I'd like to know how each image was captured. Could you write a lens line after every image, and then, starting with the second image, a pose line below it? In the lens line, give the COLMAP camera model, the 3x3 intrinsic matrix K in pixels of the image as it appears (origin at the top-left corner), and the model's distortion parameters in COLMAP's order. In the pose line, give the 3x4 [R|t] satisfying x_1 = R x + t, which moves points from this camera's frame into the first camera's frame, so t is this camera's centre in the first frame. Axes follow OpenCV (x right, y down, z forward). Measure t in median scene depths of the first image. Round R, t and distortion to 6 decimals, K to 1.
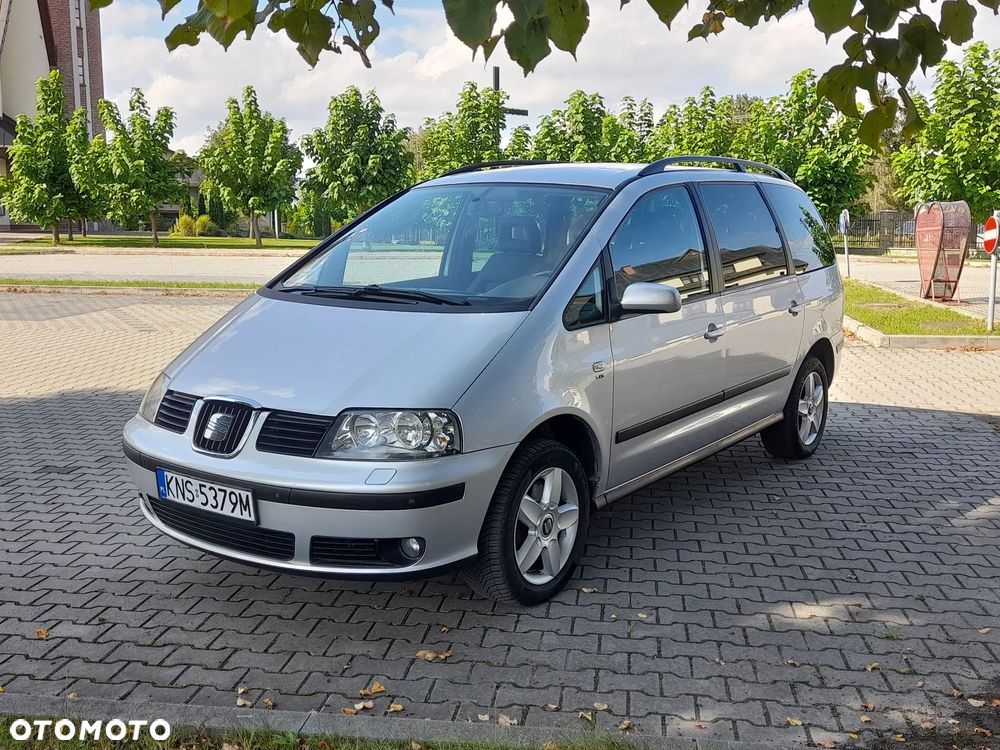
lens RADIAL K [[1006.4, 0, 505.5], [0, 1006.4, 406.0], [0, 0, 1]] dist [0.084687, -0.163261]
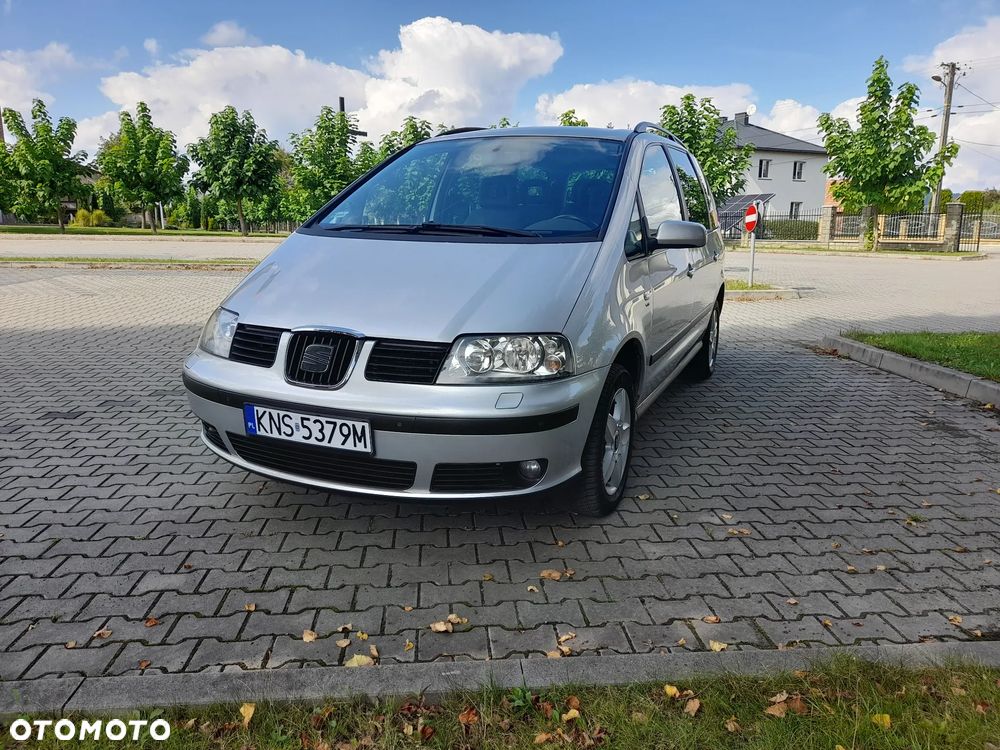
lens RADIAL K [[727.0, 0, 505.7], [0, 727.0, 370.9], [0, 0, 1]] dist [0.062231, -0.066433]
pose [[0.975364, -0.034970, 0.217811, -0.221828], [0.030506, 0.999251, 0.023823, 0.018634], [-0.218481, -0.016592, 0.975700, 0.235498]]
